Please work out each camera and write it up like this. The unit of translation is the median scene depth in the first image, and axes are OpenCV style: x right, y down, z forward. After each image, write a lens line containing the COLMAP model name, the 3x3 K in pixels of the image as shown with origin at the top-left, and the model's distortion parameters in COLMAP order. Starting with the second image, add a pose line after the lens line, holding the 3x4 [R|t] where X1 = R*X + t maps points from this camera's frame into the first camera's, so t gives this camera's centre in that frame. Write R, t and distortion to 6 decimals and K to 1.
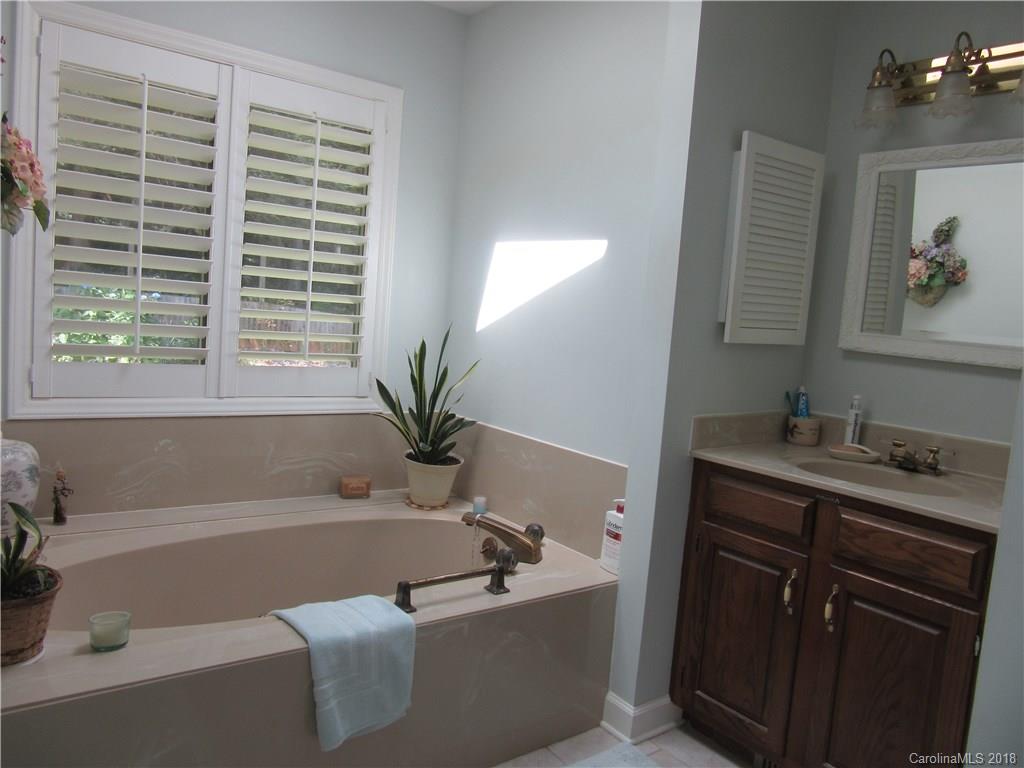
lens RADIAL K [[748.8, 0, 512.0], [0, 748.8, 384.0], [0, 0, 1]] dist [-0.056549, 0.007309]
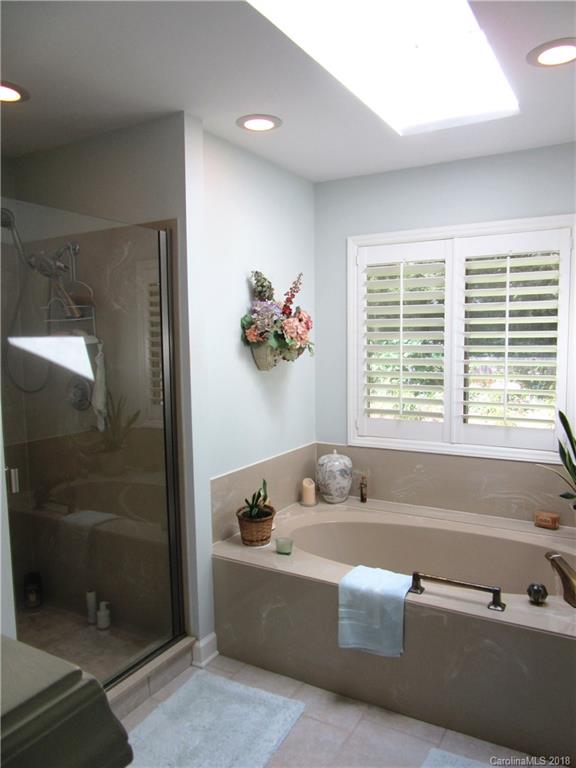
lens RADIAL K [[561.6, 0, 288.0], [0, 561.6, 384.0], [0, 0, 1]] dist [-0.056549, 0.007309]
pose [[0.379092, -0.016368, -0.925214, 0.657224], [-0.052915, 0.997824, -0.039334, -0.047910], [0.923845, 0.063868, 0.377401, 0.245250]]
